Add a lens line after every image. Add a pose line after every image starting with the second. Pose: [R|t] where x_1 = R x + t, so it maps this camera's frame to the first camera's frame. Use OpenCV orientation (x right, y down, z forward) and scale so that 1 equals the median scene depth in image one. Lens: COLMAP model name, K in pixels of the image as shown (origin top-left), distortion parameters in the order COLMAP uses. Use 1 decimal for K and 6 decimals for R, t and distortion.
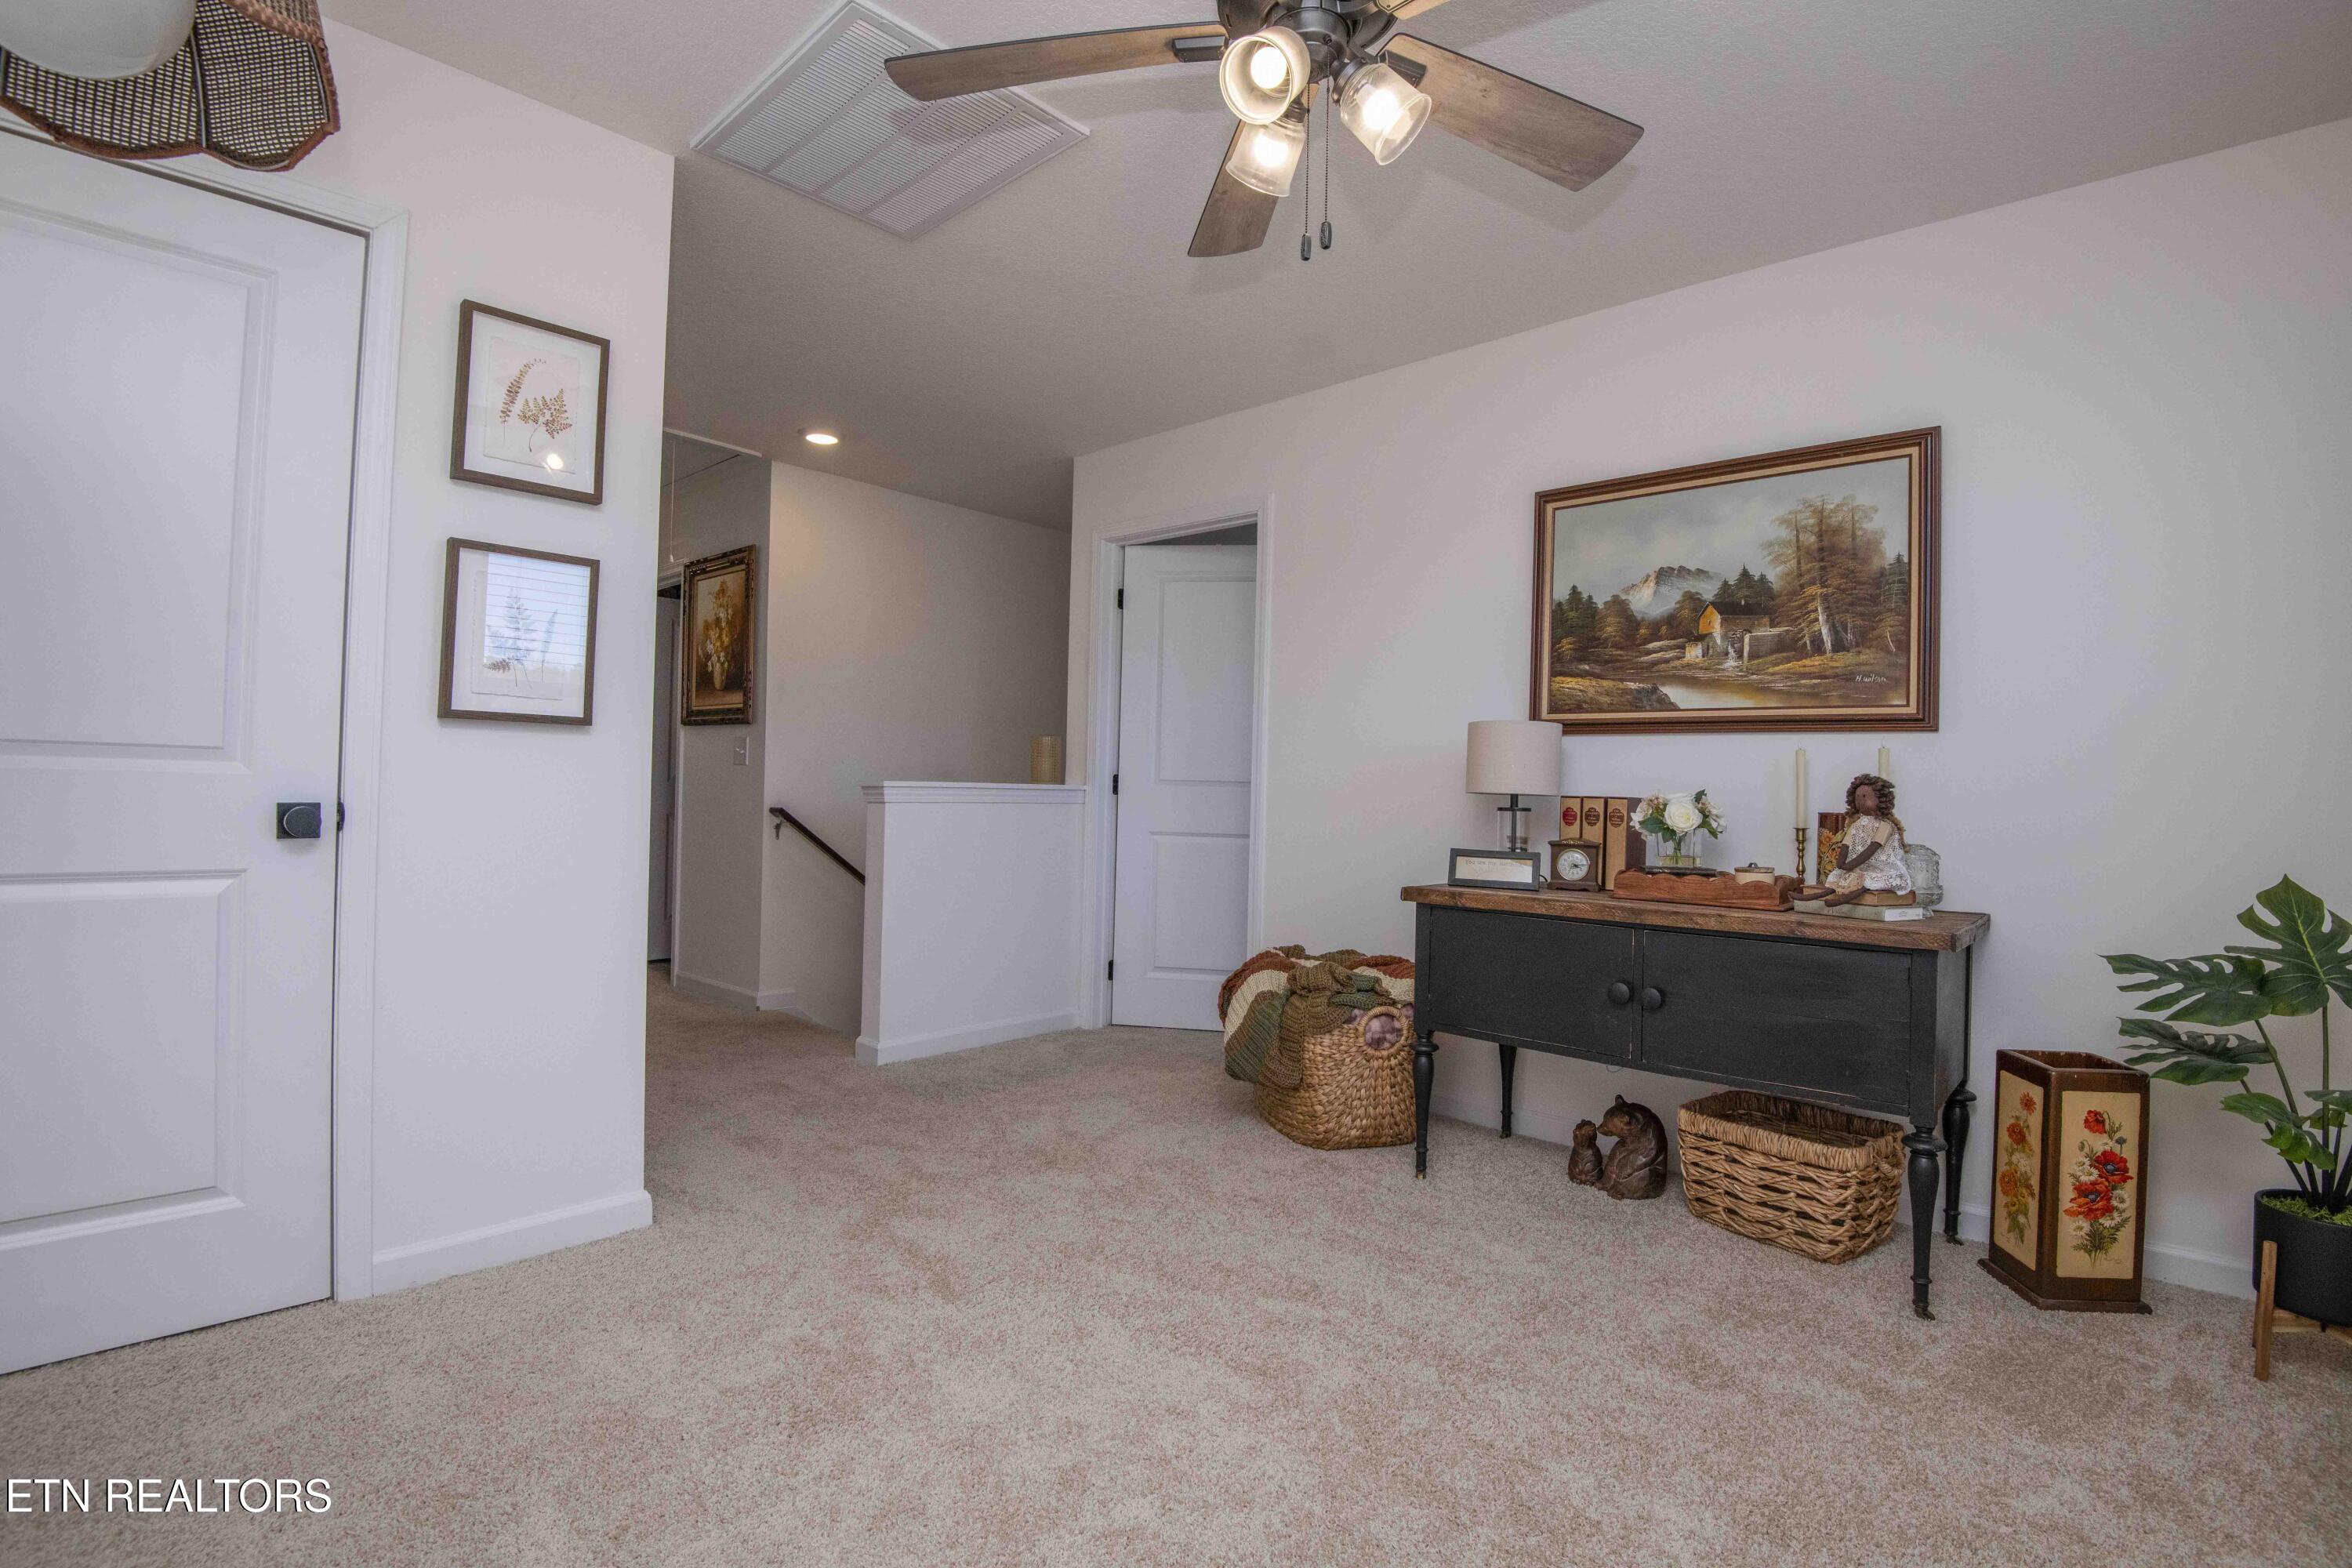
lens RADIAL K [[1086.6, 0, 1194.6], [0, 1086.6, 784.3], [0, 0, 1]] dist [-0.005780, -0.029188]
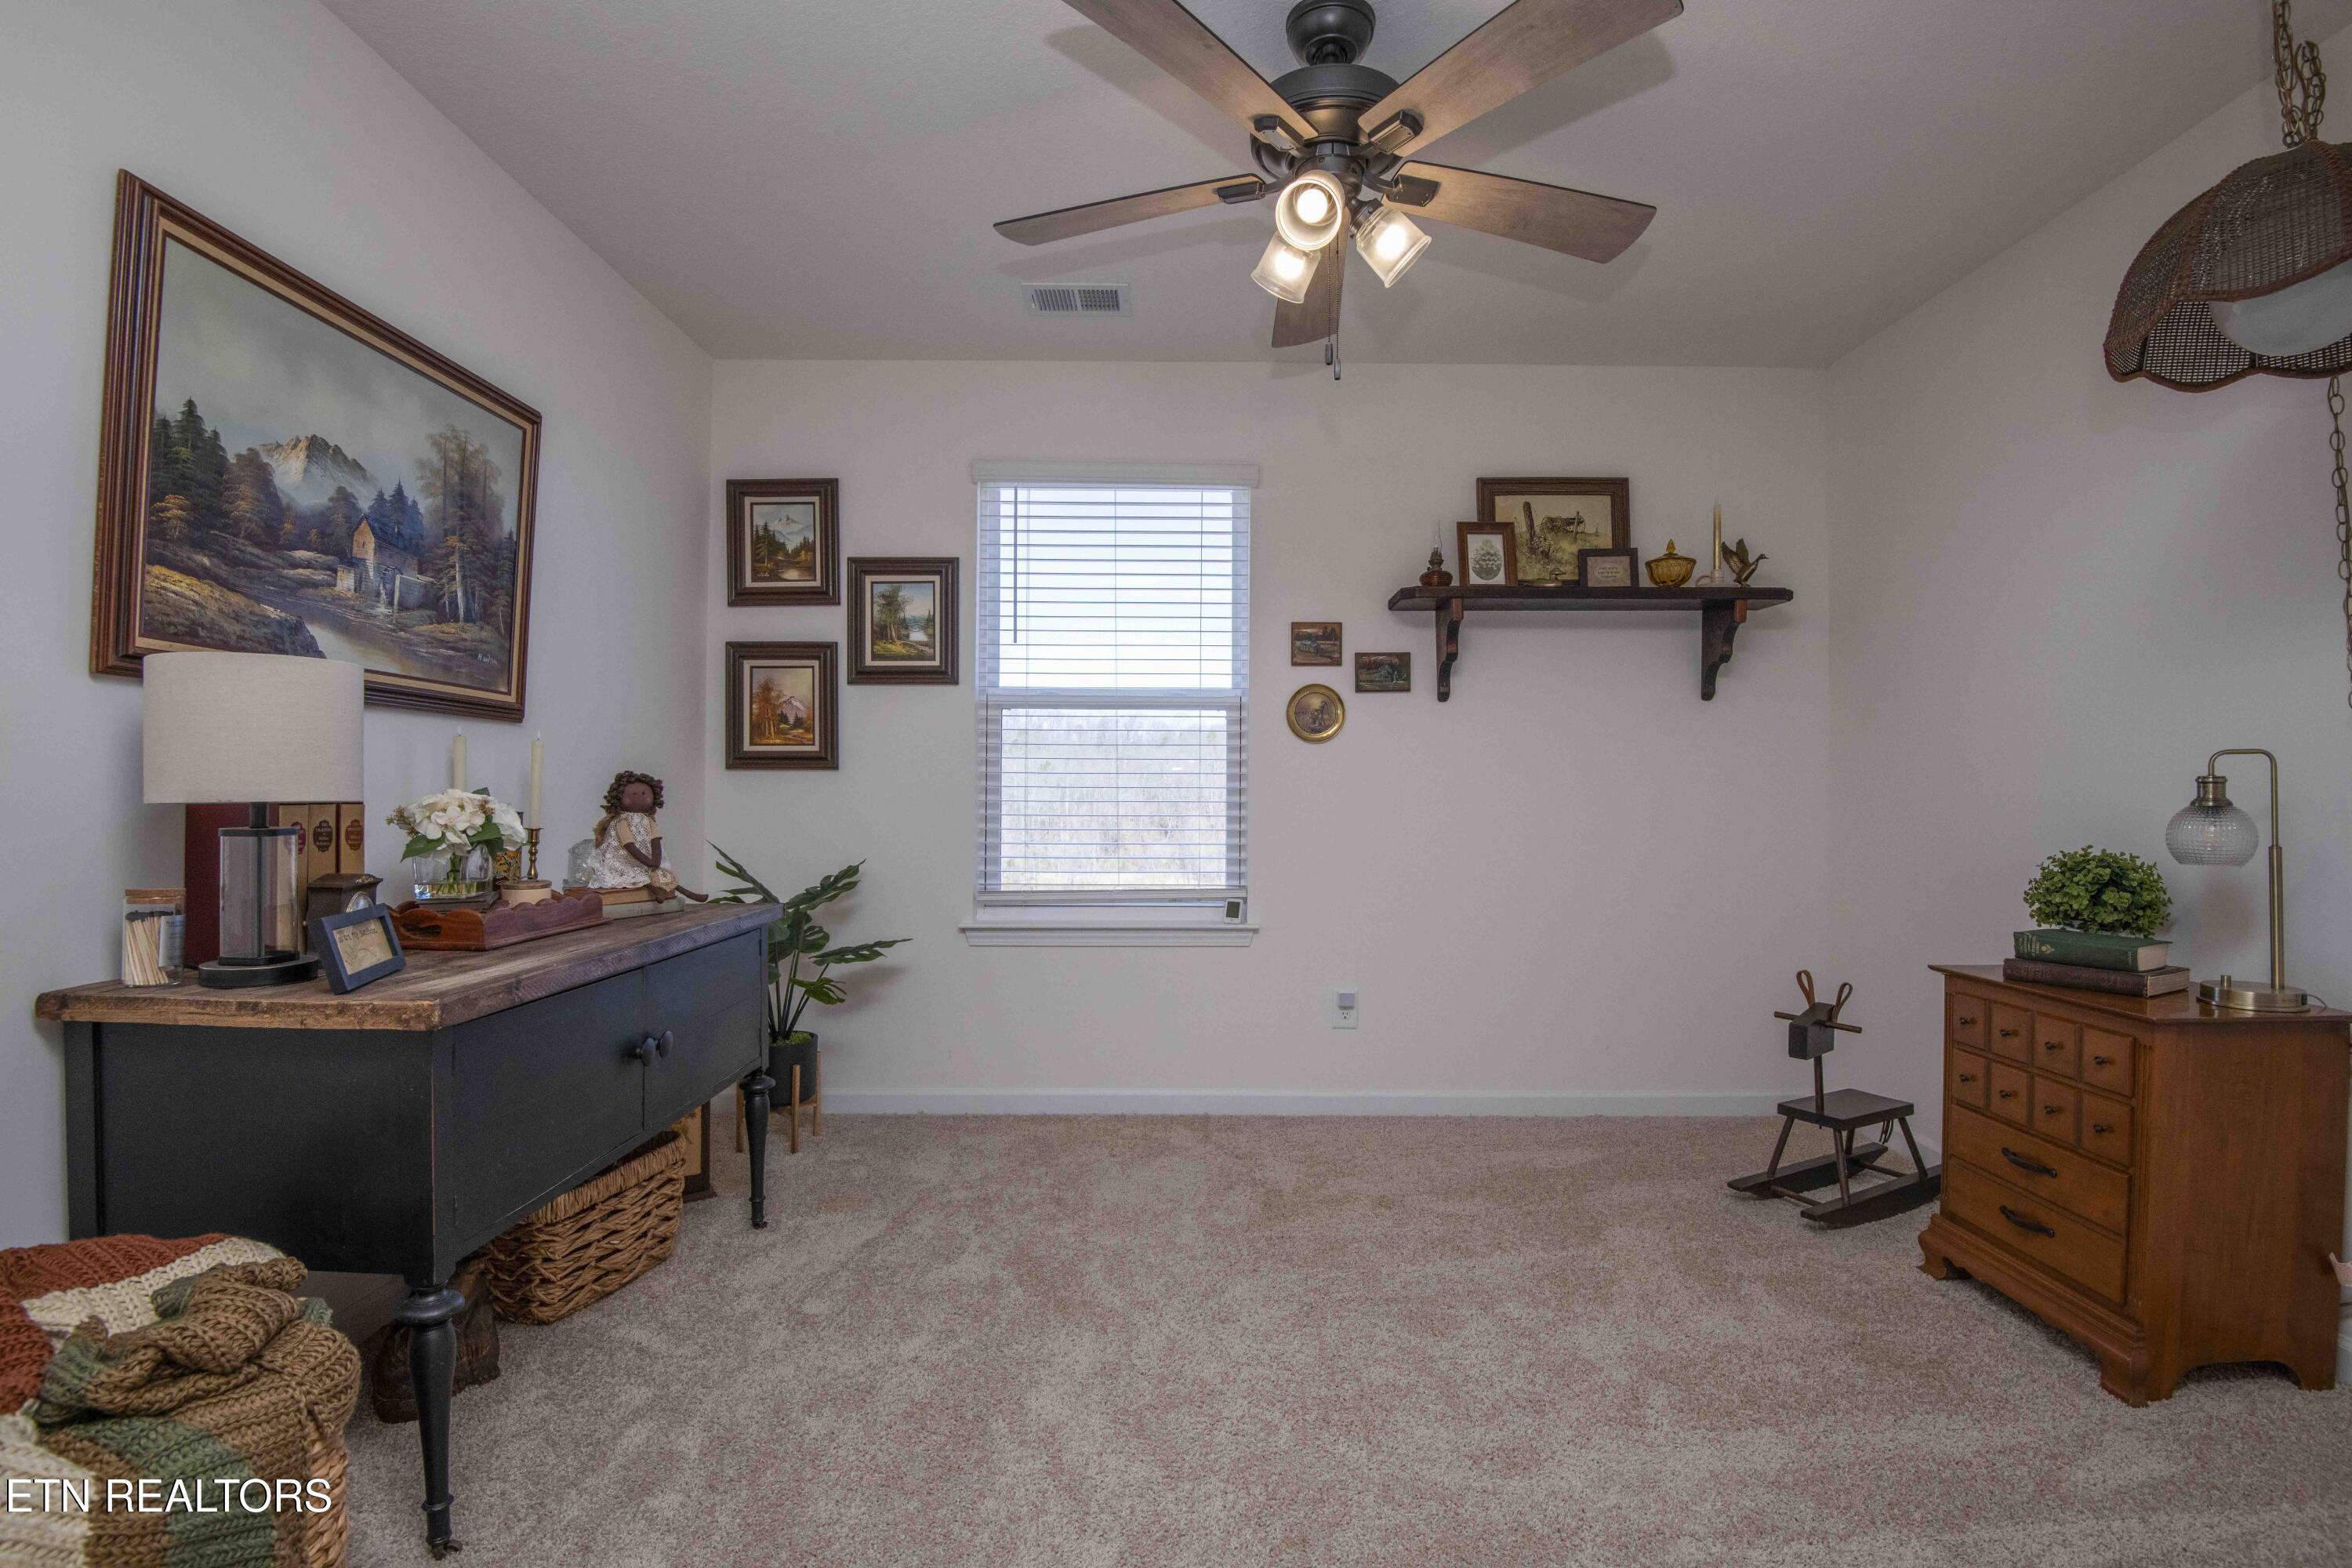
lens RADIAL K [[1081.0, 0, 1188.8], [0, 1081.0, 785.5], [0, 0, 1]] dist [-0.000111, -0.029046]
pose [[-0.674022, -0.022951, 0.738354, -0.400666], [-0.025076, 0.999652, 0.008182, -0.015072], [-0.738285, -0.013000, -0.674363, 1.116200]]
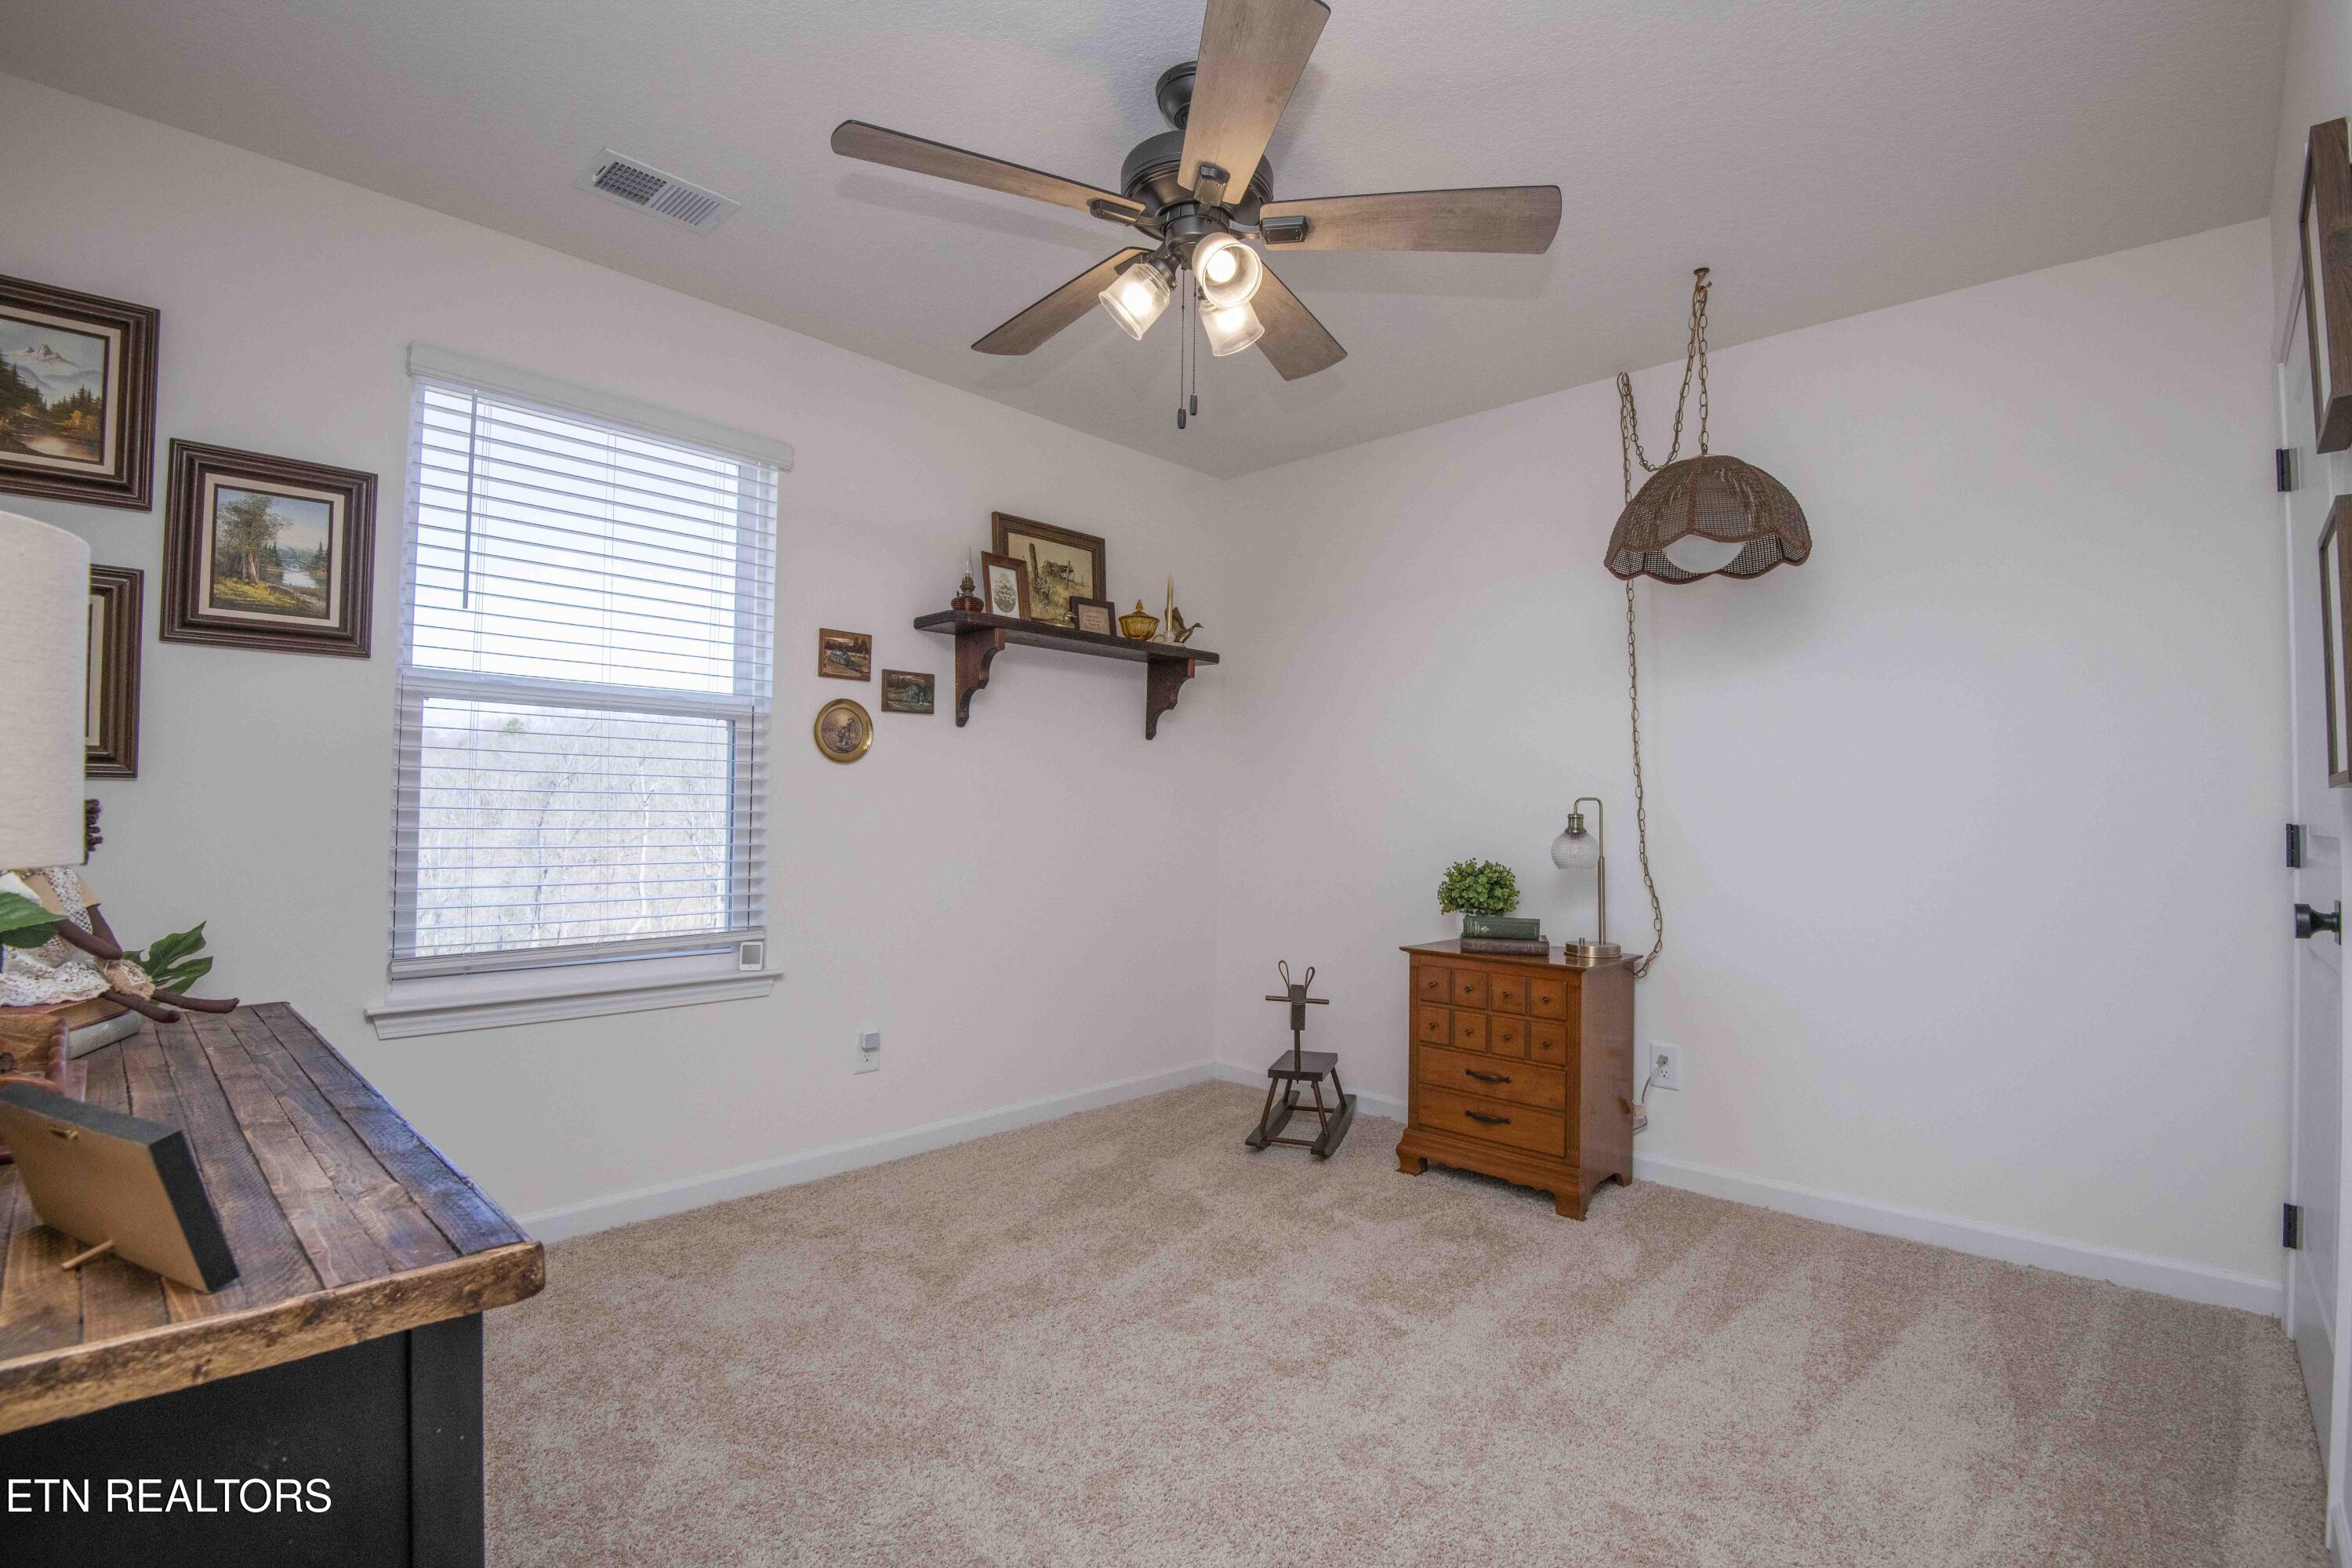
lens RADIAL K [[1081.0, 0, 1188.8], [0, 1081.0, 785.5], [0, 0, 1]] dist [-0.000111, -0.029046]
pose [[-0.999133, -0.035506, 0.021733, 0.036219], [-0.036190, 0.998833, -0.031972, -0.011160], [-0.020573, -0.032730, -0.999252, 1.298558]]
